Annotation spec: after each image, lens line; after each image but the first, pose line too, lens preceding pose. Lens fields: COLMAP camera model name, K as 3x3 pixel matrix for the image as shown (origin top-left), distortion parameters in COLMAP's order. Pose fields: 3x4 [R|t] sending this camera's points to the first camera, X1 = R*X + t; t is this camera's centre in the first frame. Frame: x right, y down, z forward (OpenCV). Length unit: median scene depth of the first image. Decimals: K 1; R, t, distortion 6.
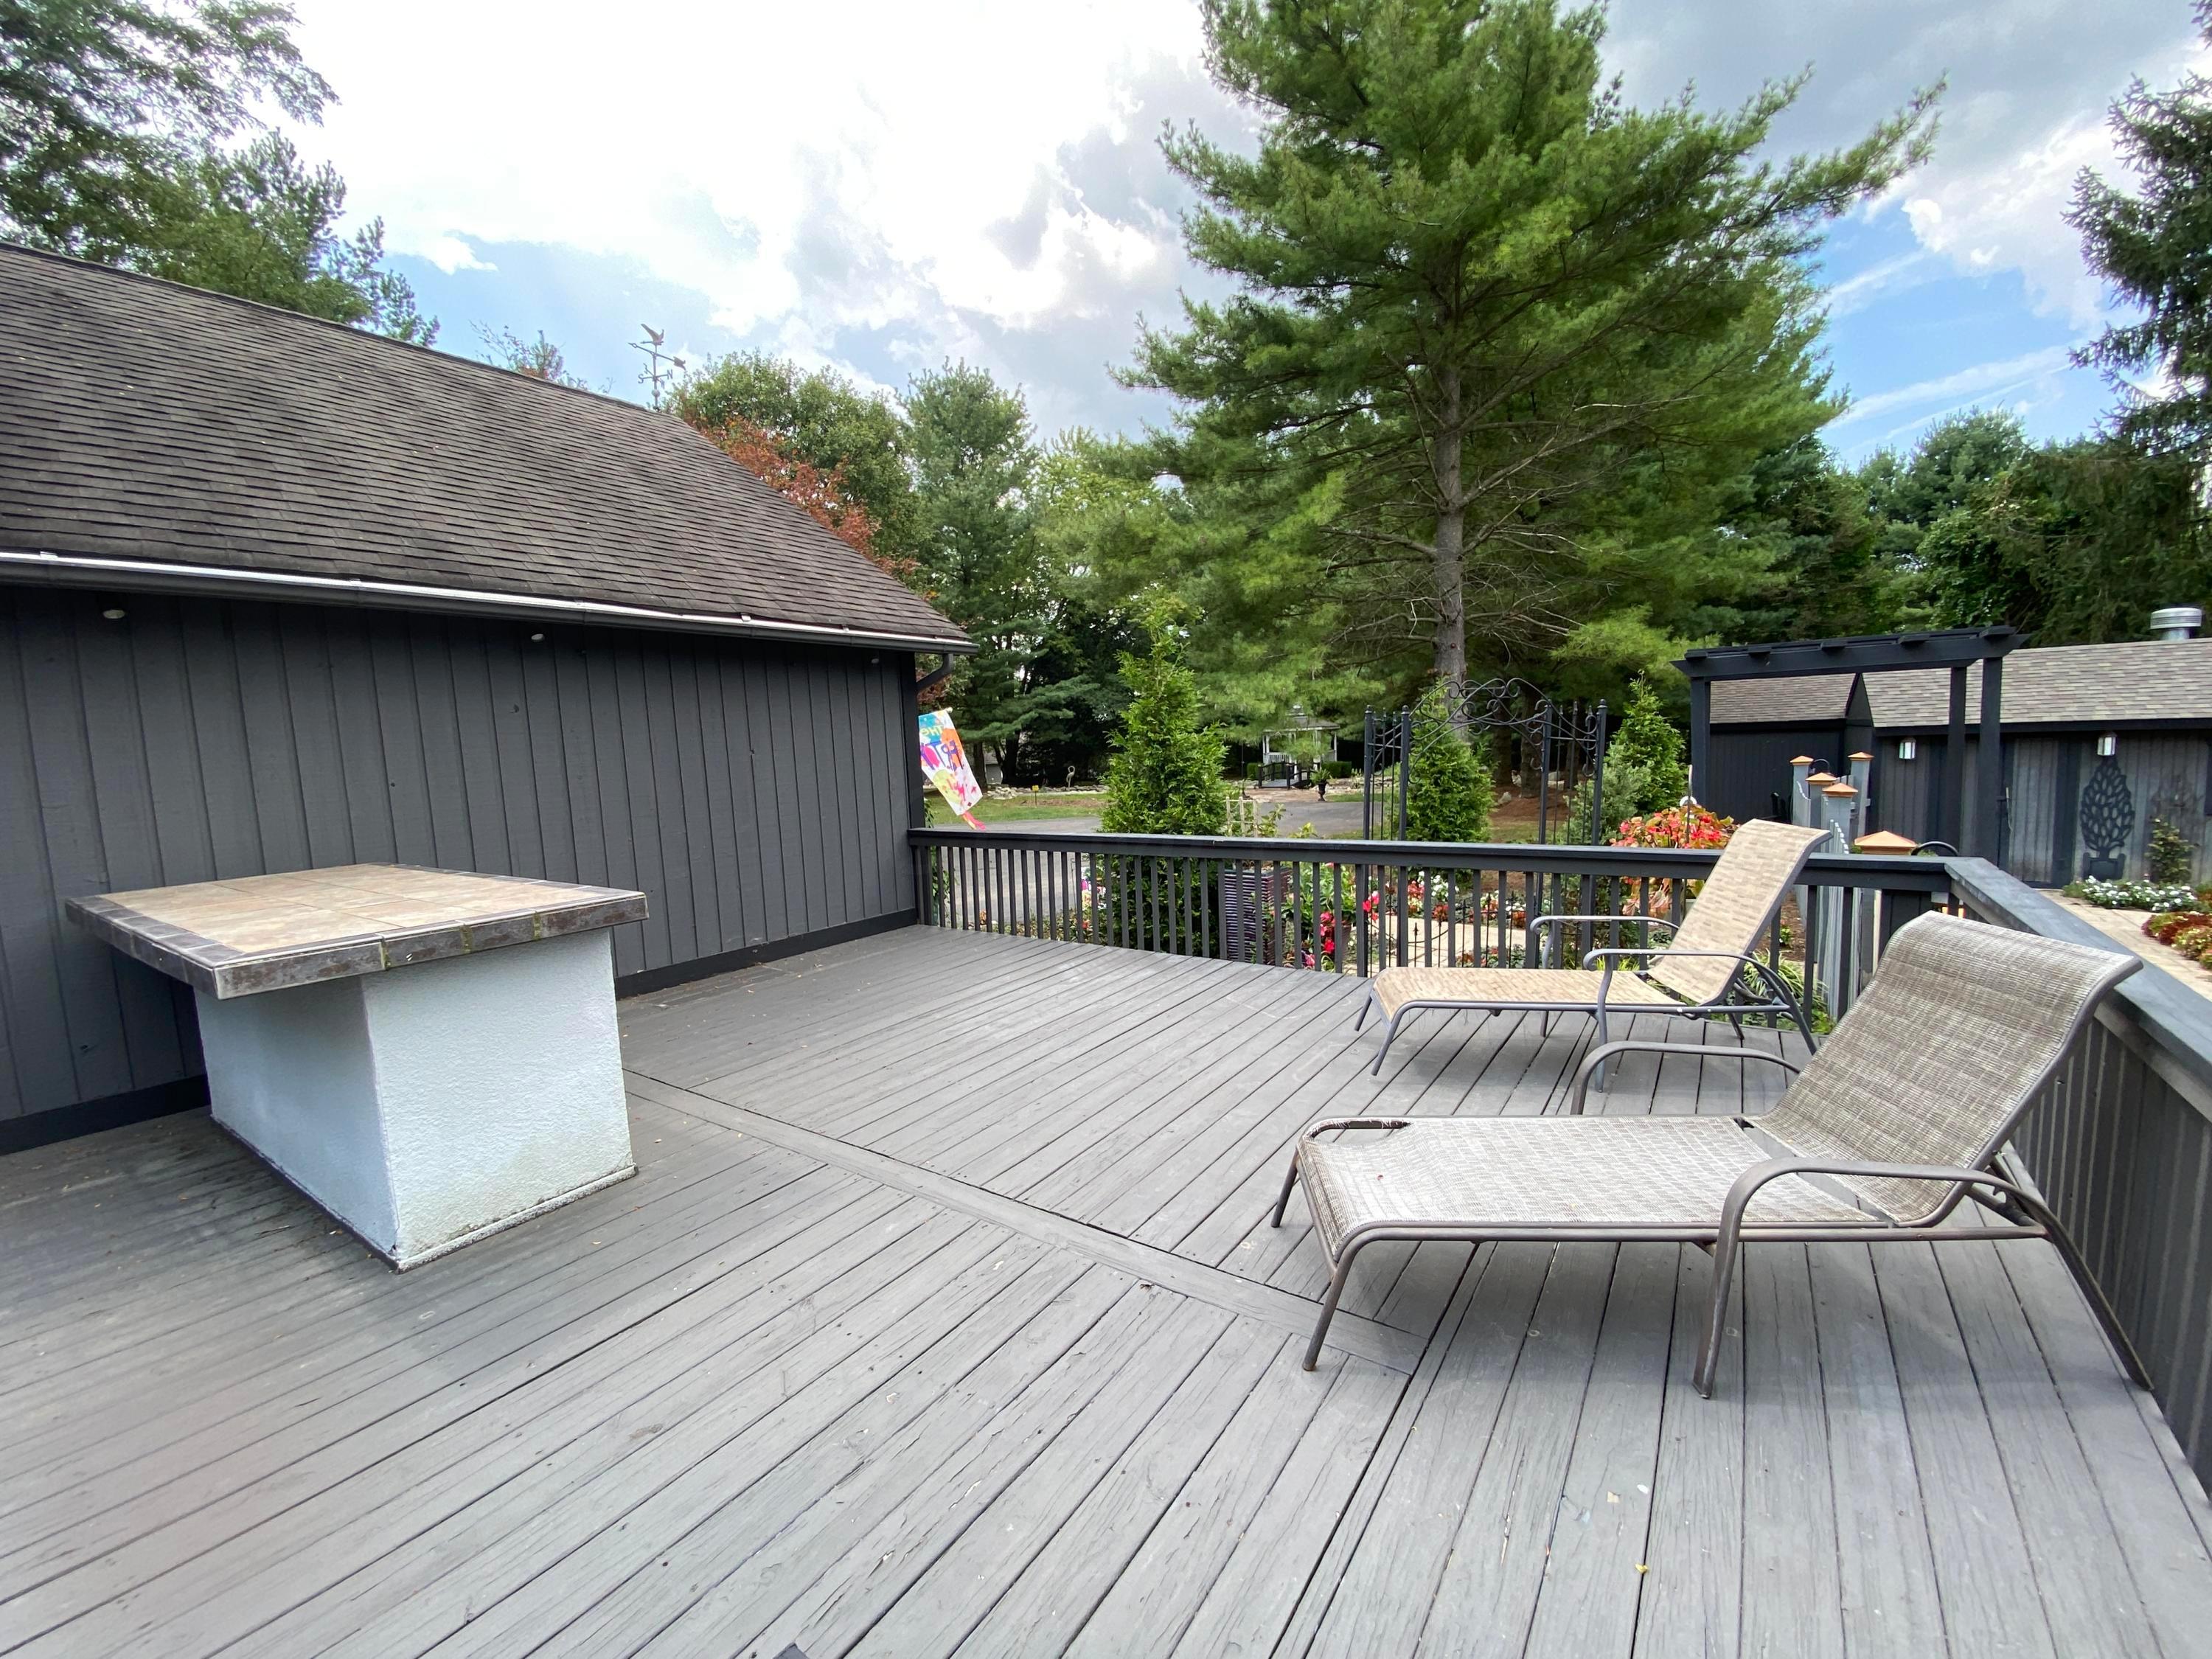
lens RADIAL K [[900.5, 0, 1108.2], [0, 900.5, 821.1], [0, 0, 1]] dist [-0.018706, -0.001371]
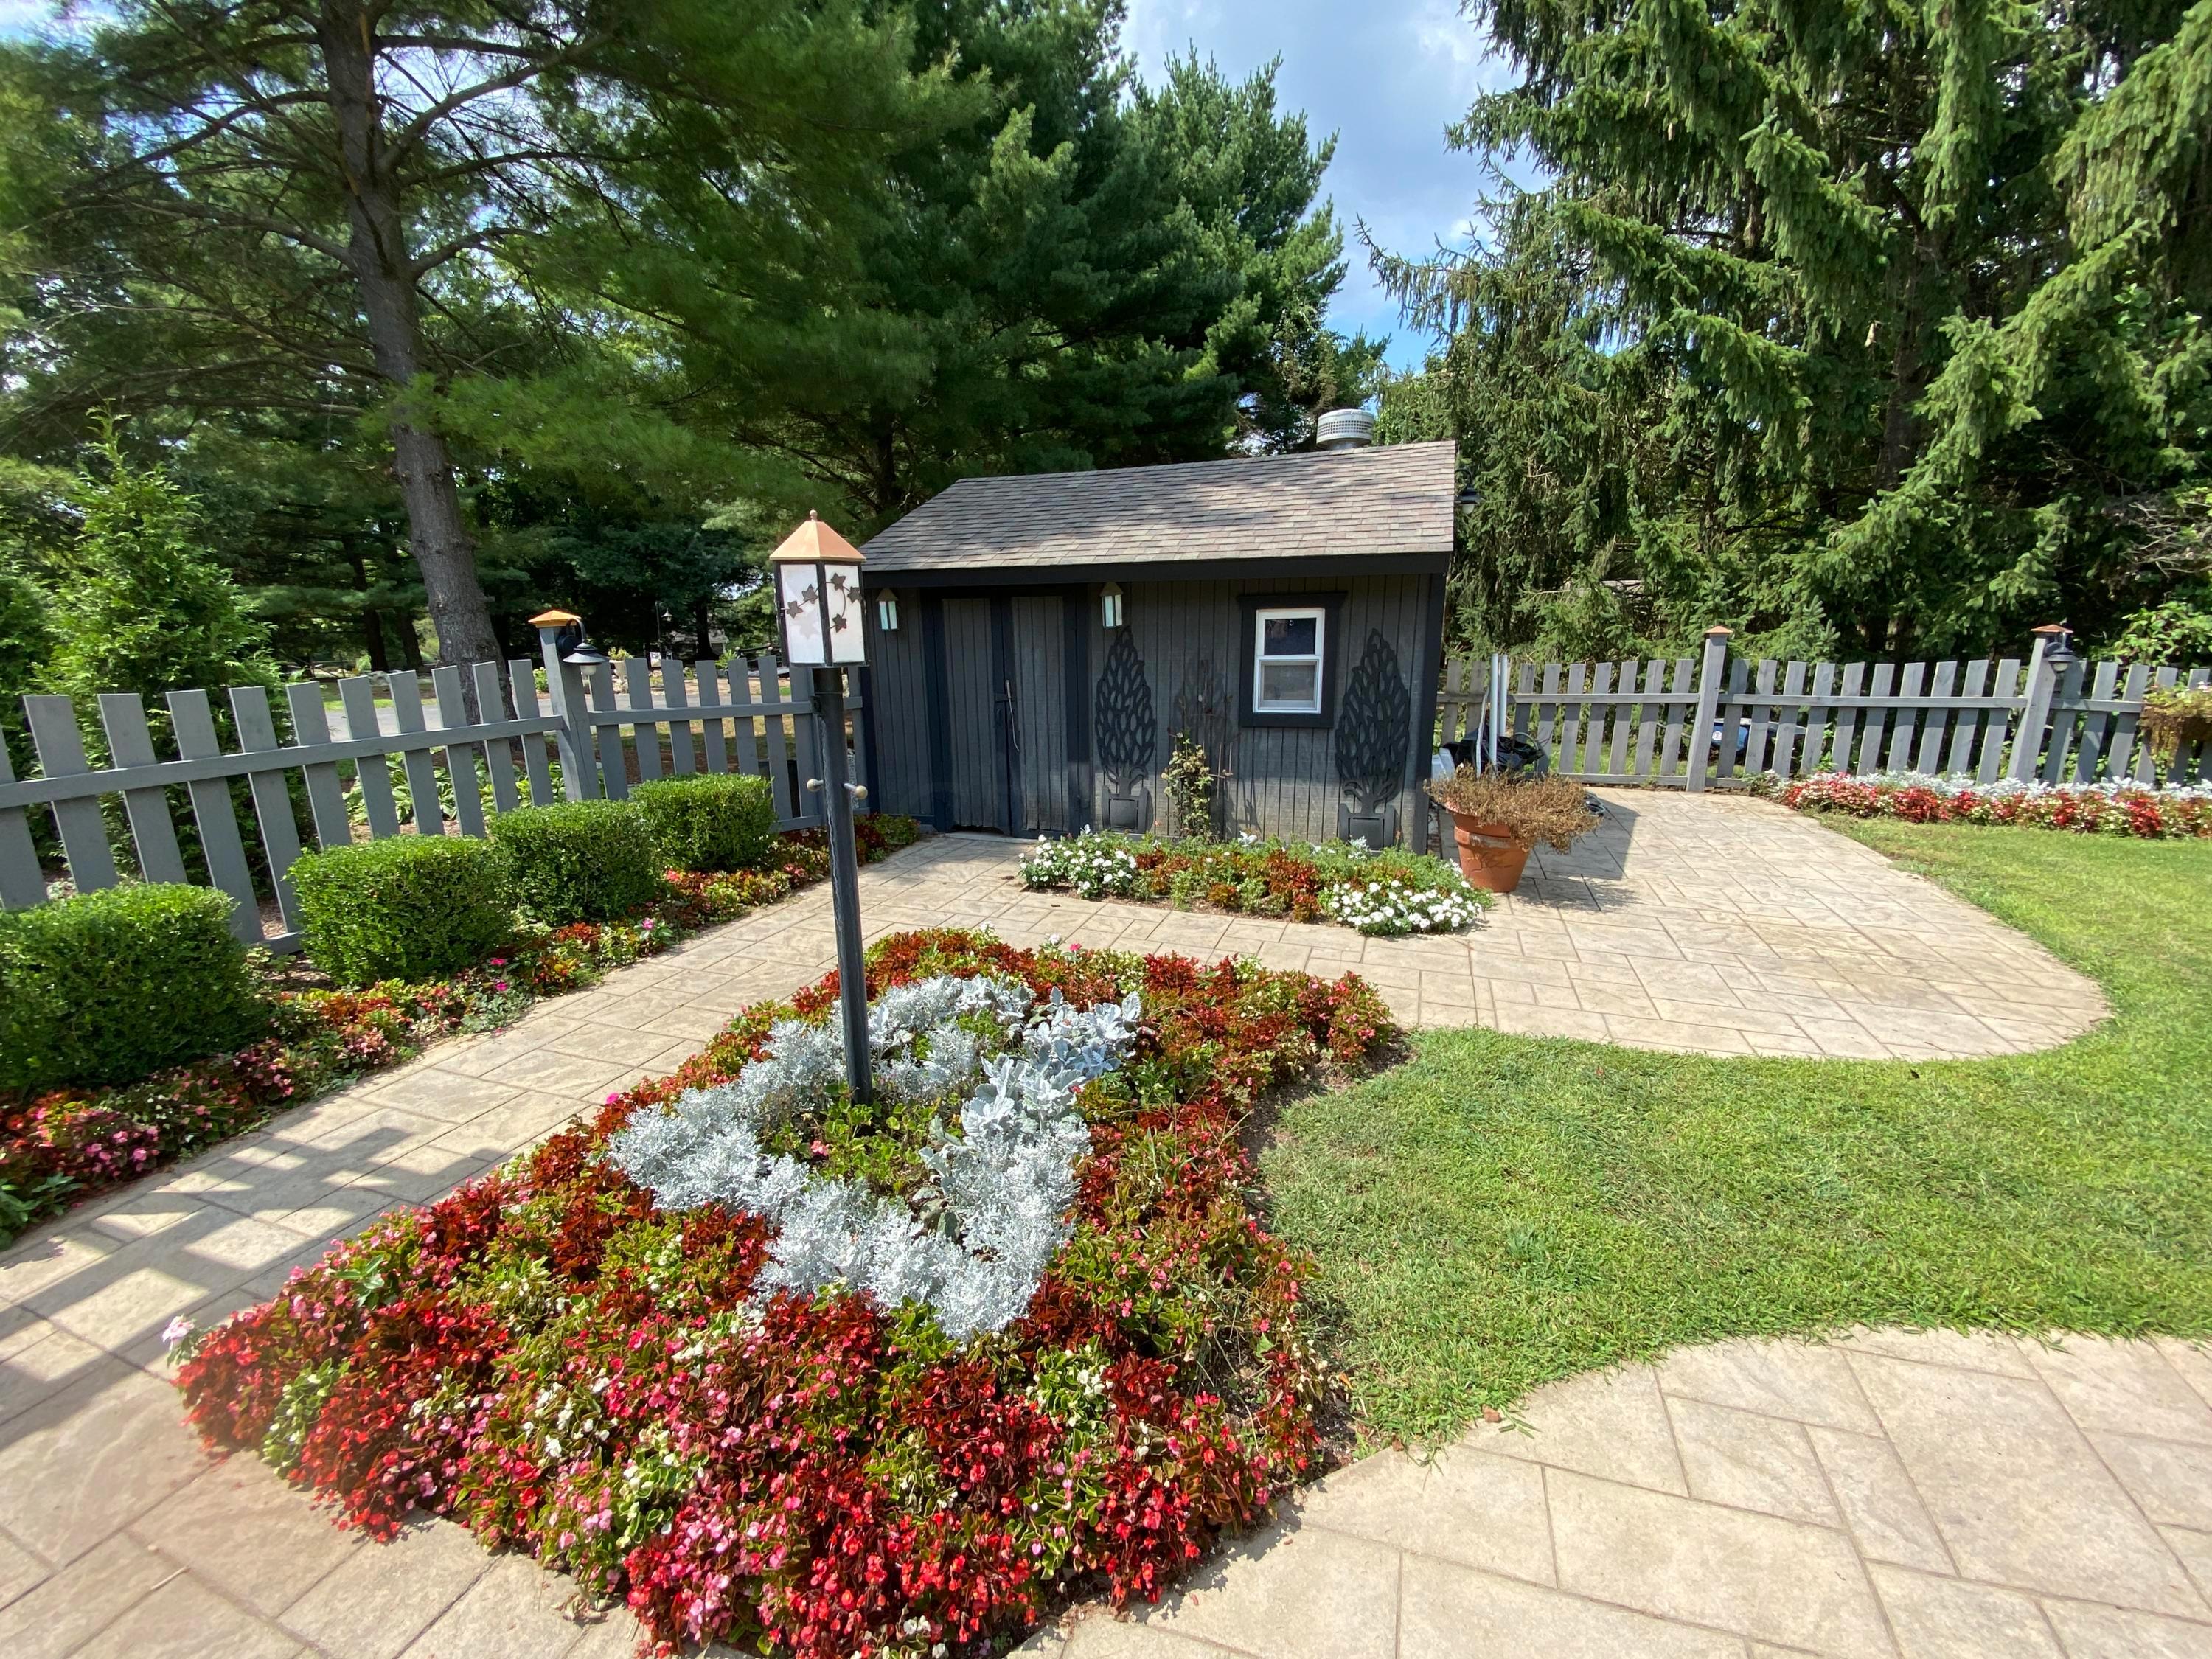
lens RADIAL K [[900.5, 0, 1106.9], [0, 900.5, 831.7], [0, 0, 1]] dist [-0.018706, -0.001371]
pose [[0.964352, -0.026325, 0.263311, 0.589055], [-0.007947, 0.991709, 0.128255, -0.008896], [-0.264504, -0.125776, 0.956147, 0.240622]]
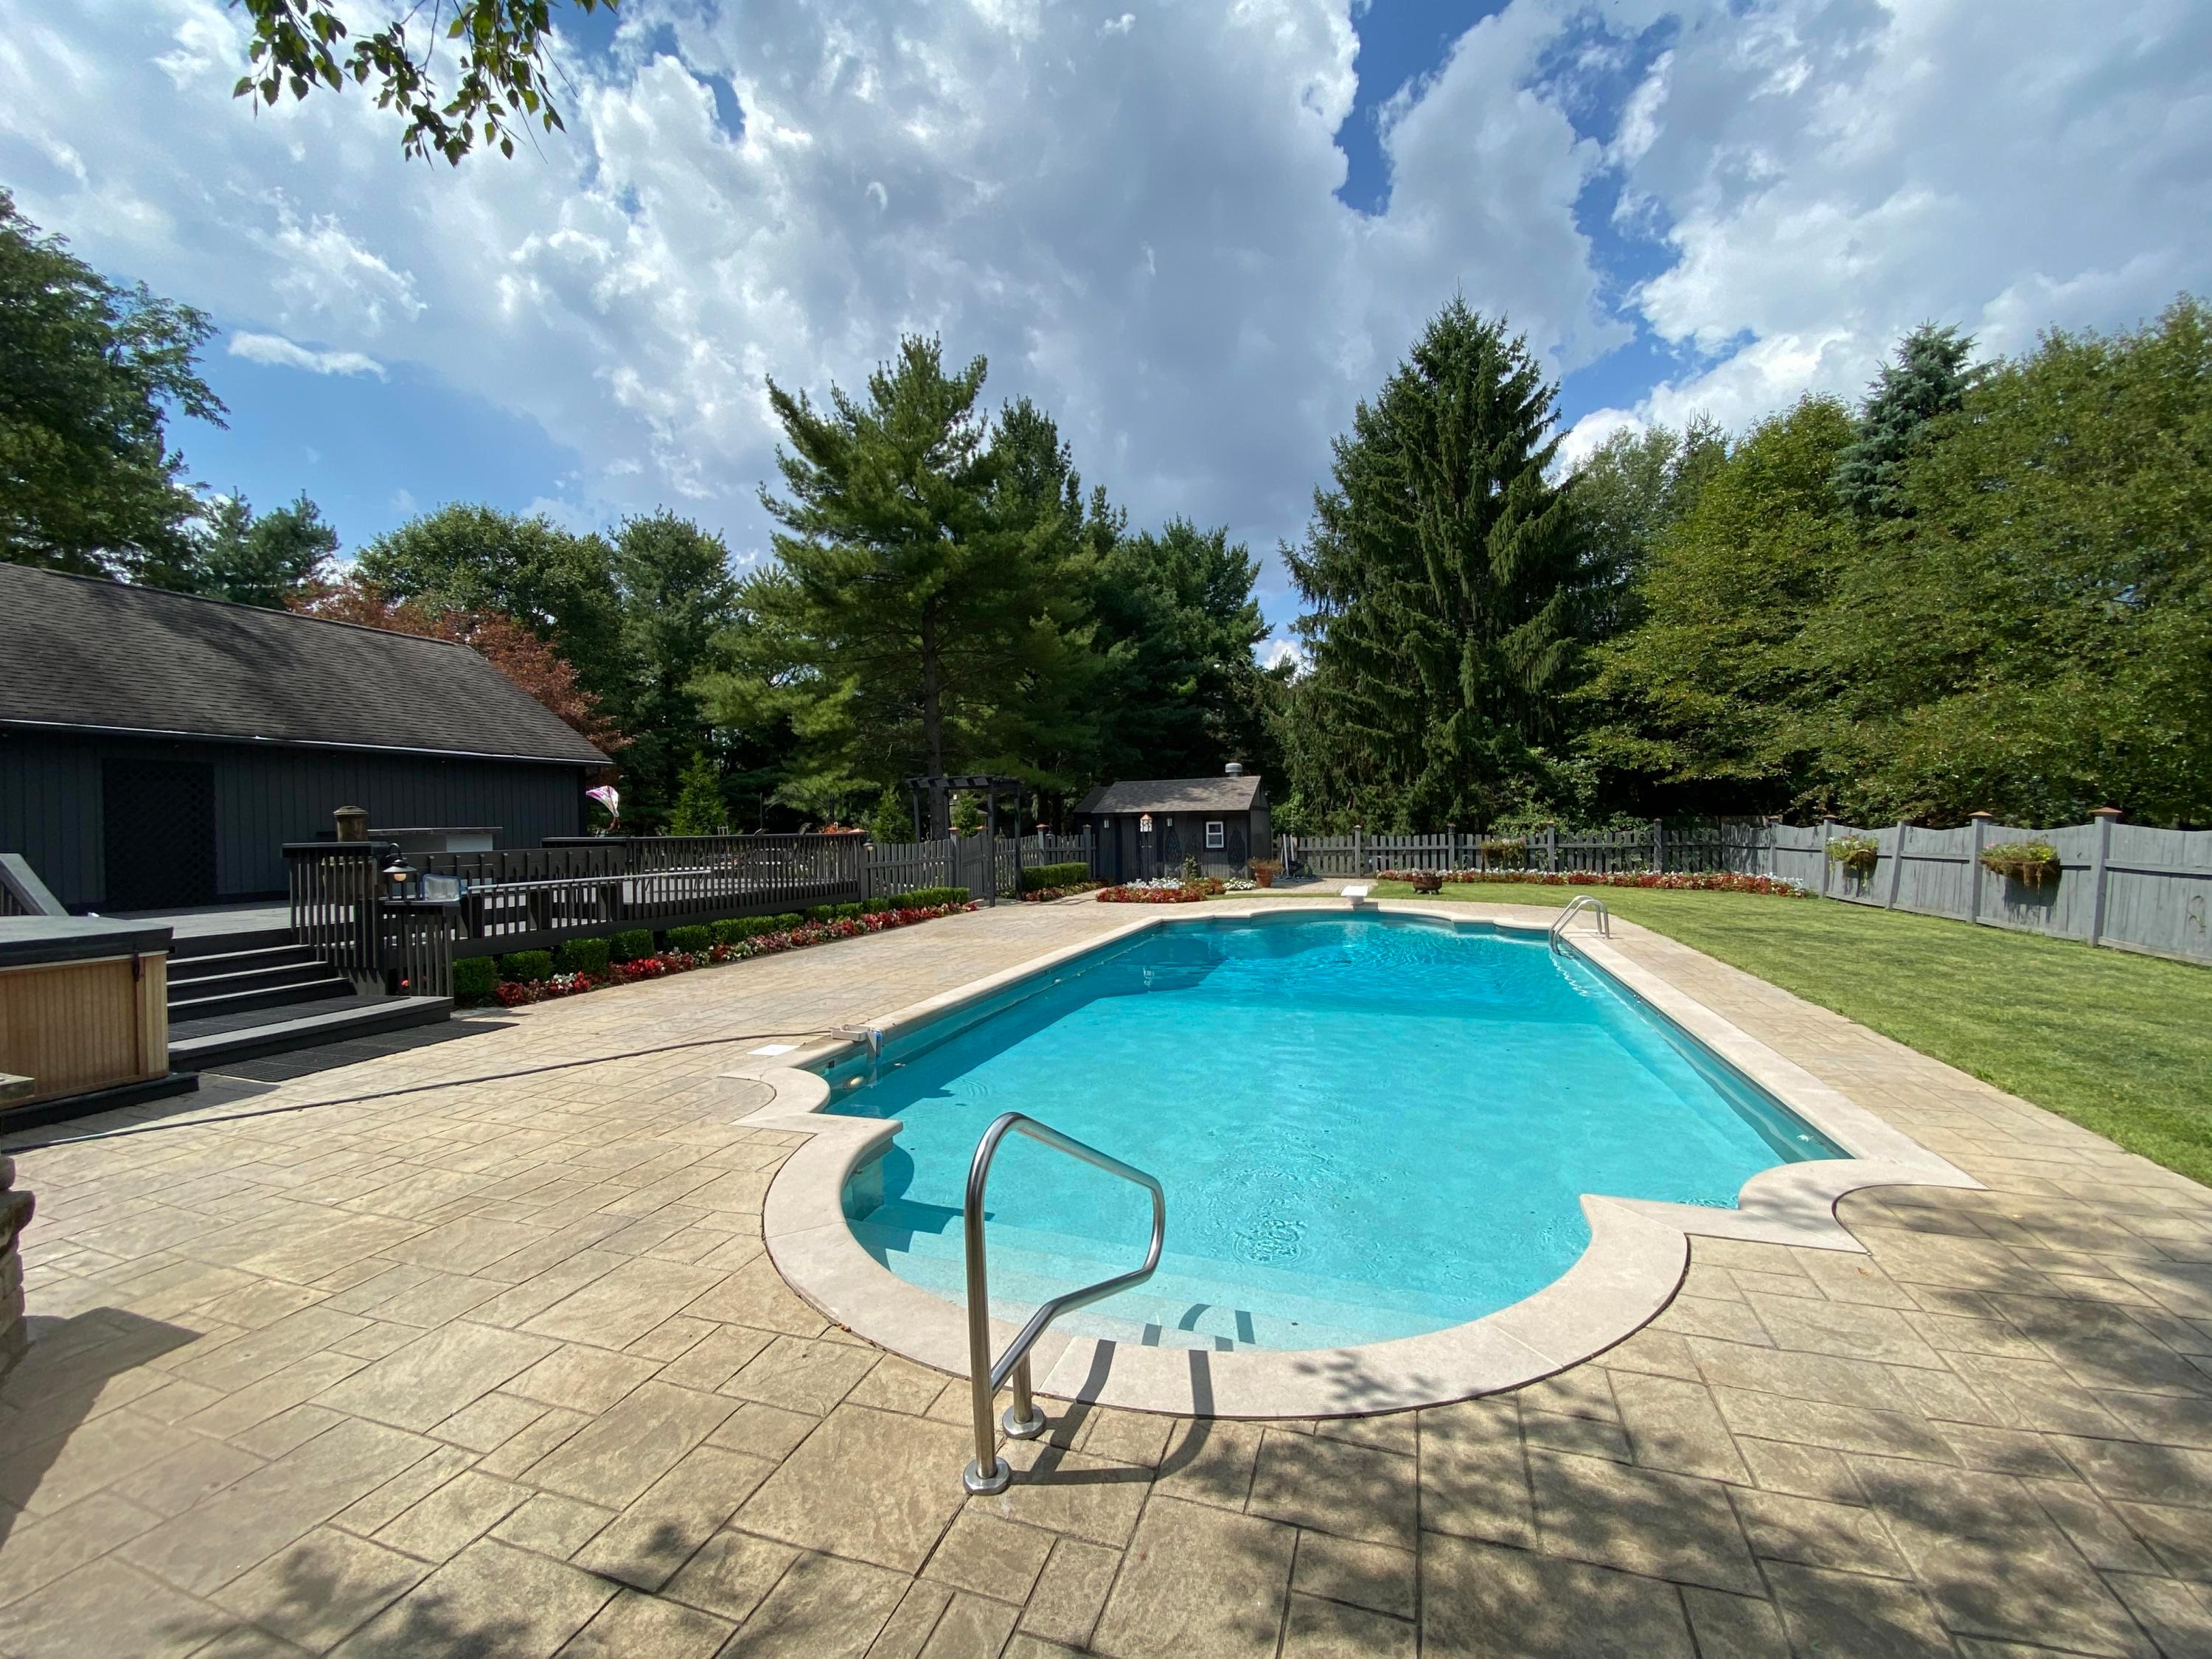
lens RADIAL K [[900.5, 0, 1120.9], [0, 900.5, 853.2], [0, 0, 1]] dist [-0.018706, -0.001371]
pose [[0.958414, 0.018126, 0.284805, 0.208507], [0.001629, 0.997617, -0.068974, 0.095565], [-0.285377, 0.066570, 0.956101, -0.743885]]
